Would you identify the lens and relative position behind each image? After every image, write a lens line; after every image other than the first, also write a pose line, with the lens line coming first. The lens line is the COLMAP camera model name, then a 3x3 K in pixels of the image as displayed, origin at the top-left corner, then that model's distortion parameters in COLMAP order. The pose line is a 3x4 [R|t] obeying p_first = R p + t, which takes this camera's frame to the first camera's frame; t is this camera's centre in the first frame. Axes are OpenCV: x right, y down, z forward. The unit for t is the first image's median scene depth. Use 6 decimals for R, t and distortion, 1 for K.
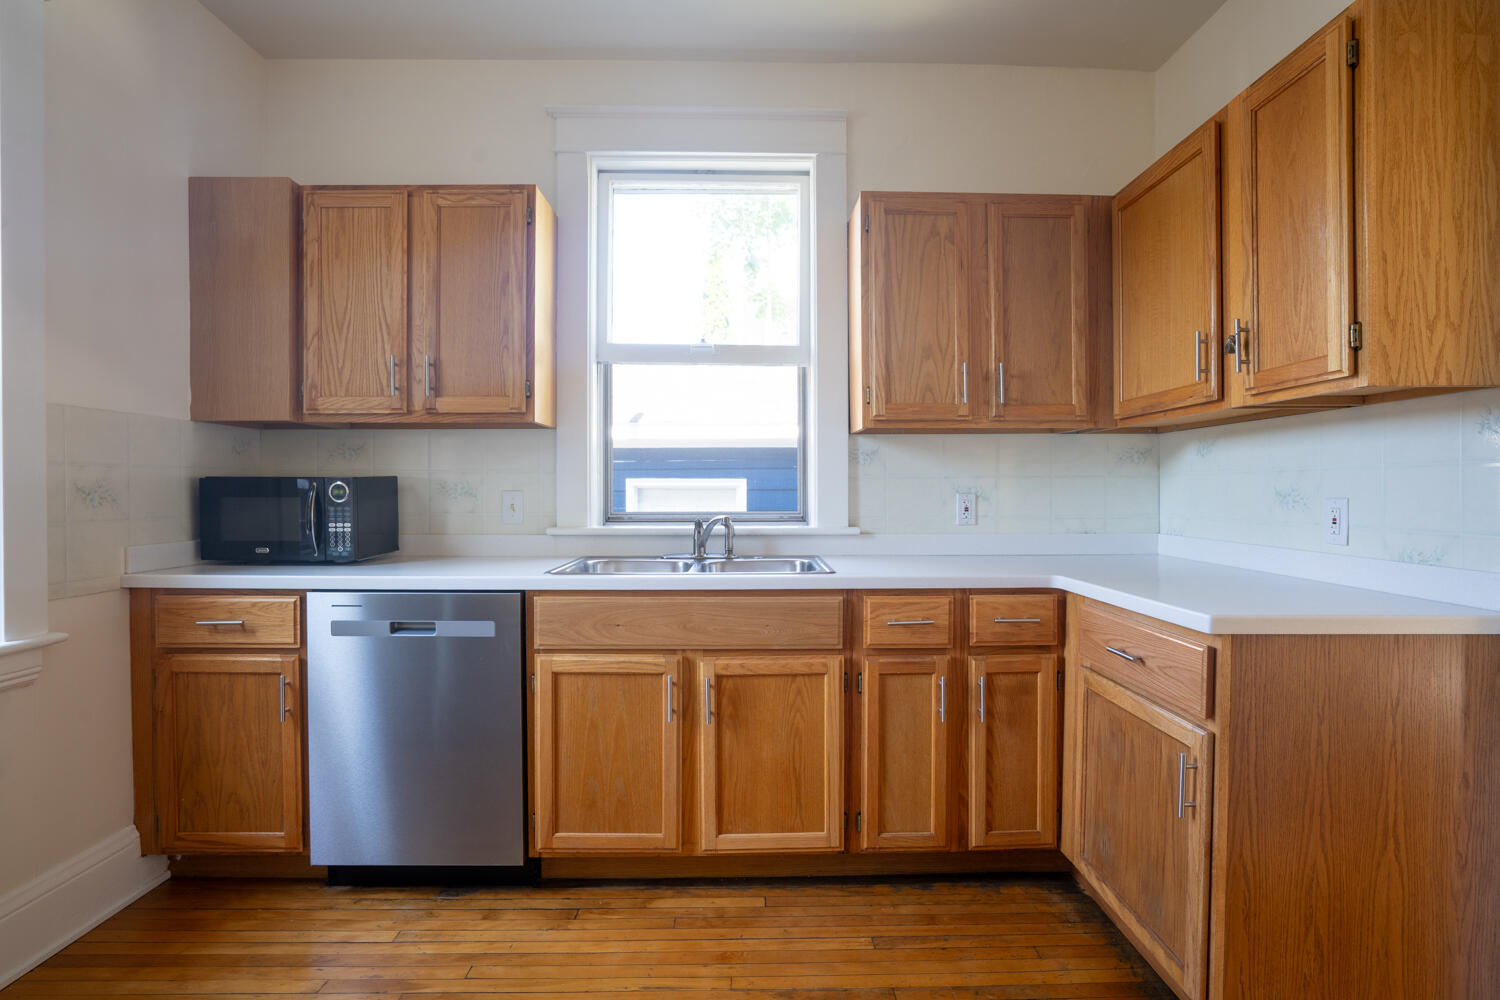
lens RADIAL K [[788.6, 0, 750.0], [0, 788.6, 500.0], [0, 0, 1]] dist [-0.047151, 0.024800]
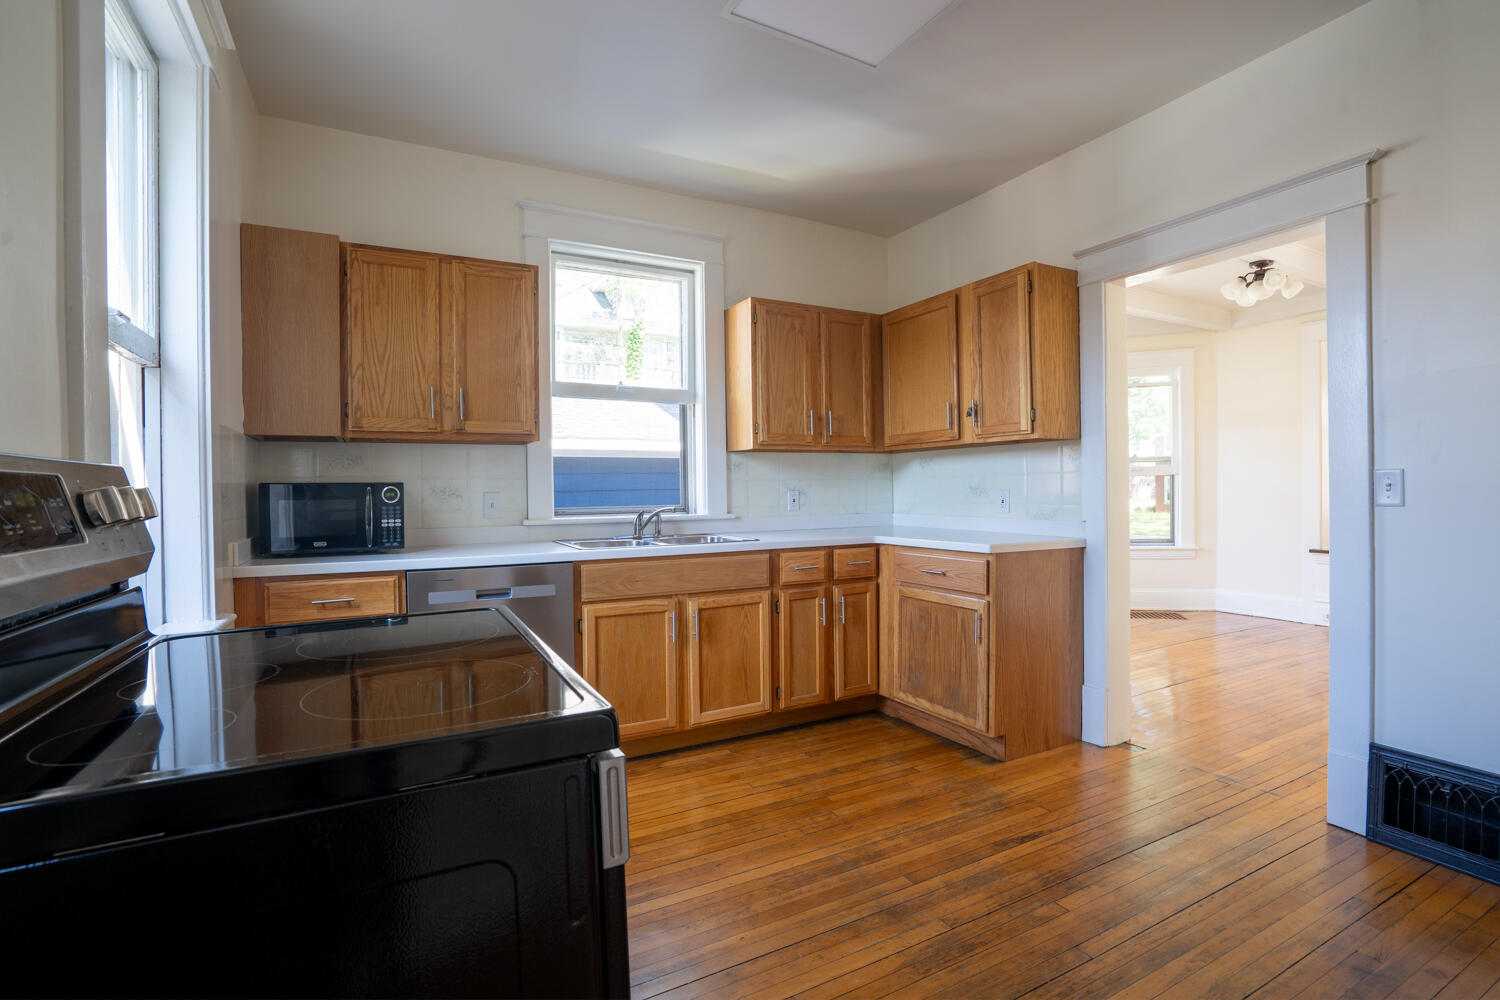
lens RADIAL K [[696.9, 0, 750.0], [0, 696.9, 500.0], [0, 0, 1]] dist [-0.057008, 0.016695]
pose [[0.893185, -0.017431, 0.449351, -0.555727], [0.017933, 0.999834, 0.003140, 0.005945], [-0.449331, 0.005254, 0.893350, -0.262900]]
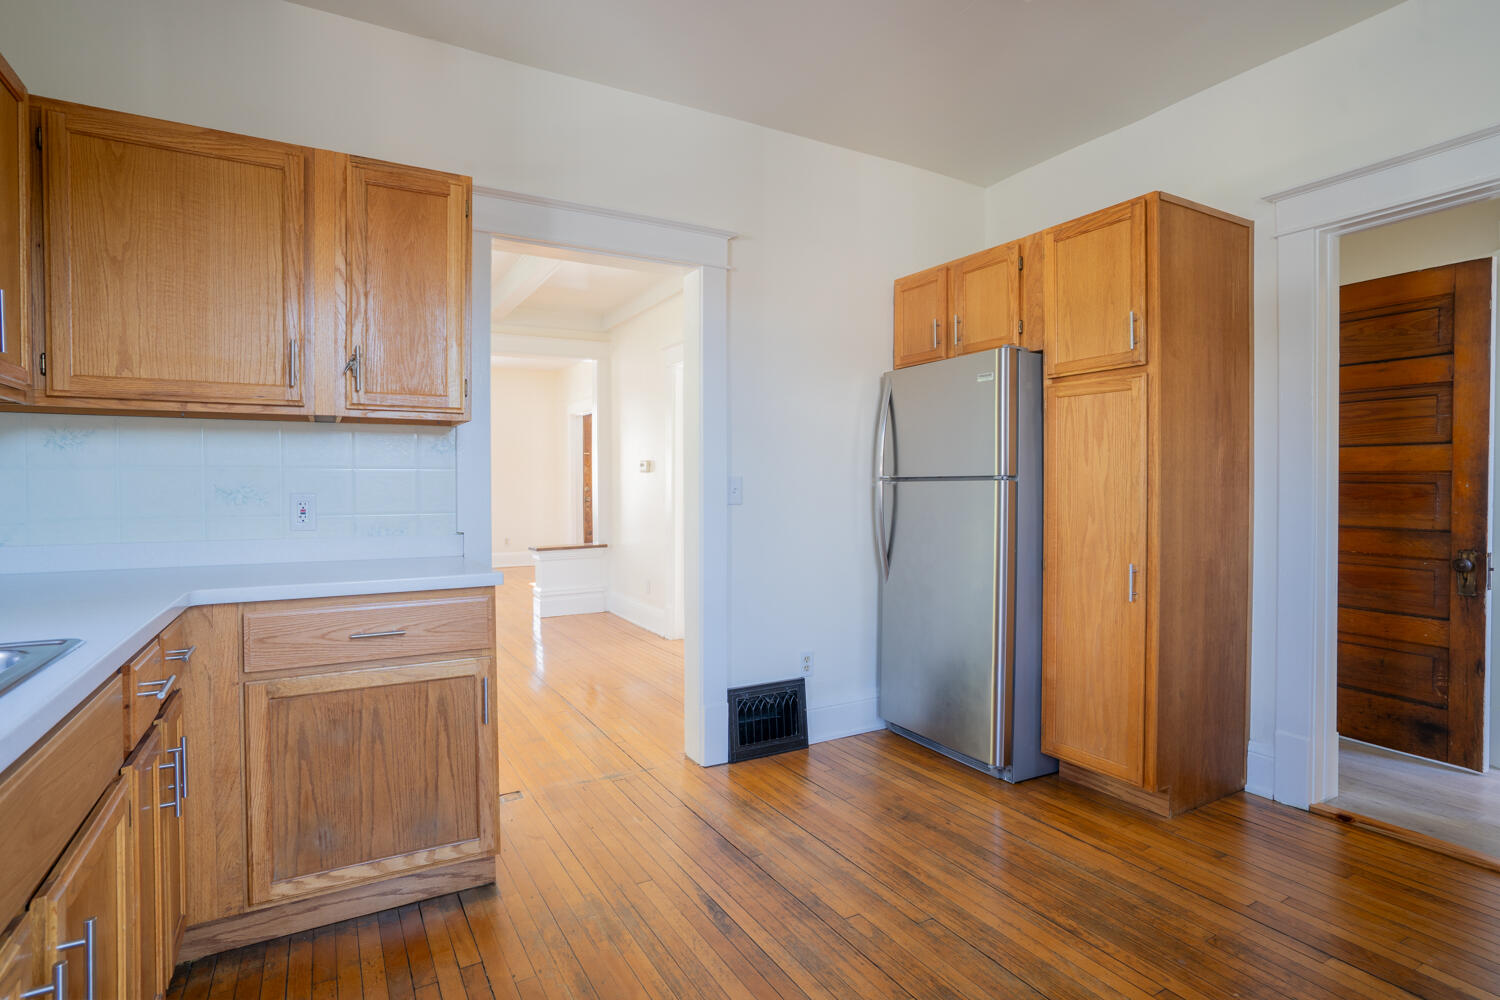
lens RADIAL K [[756.0, 0, 750.0], [0, 756.0, 500.0], [0, 0, 1]] dist [-0.042487, 0.020525]
pose [[-0.481416, -0.016764, 0.876332, -0.570508], [0.011474, 0.999611, 0.025425, -0.012076], [-0.876417, 0.022295, -0.481036, 0.843901]]
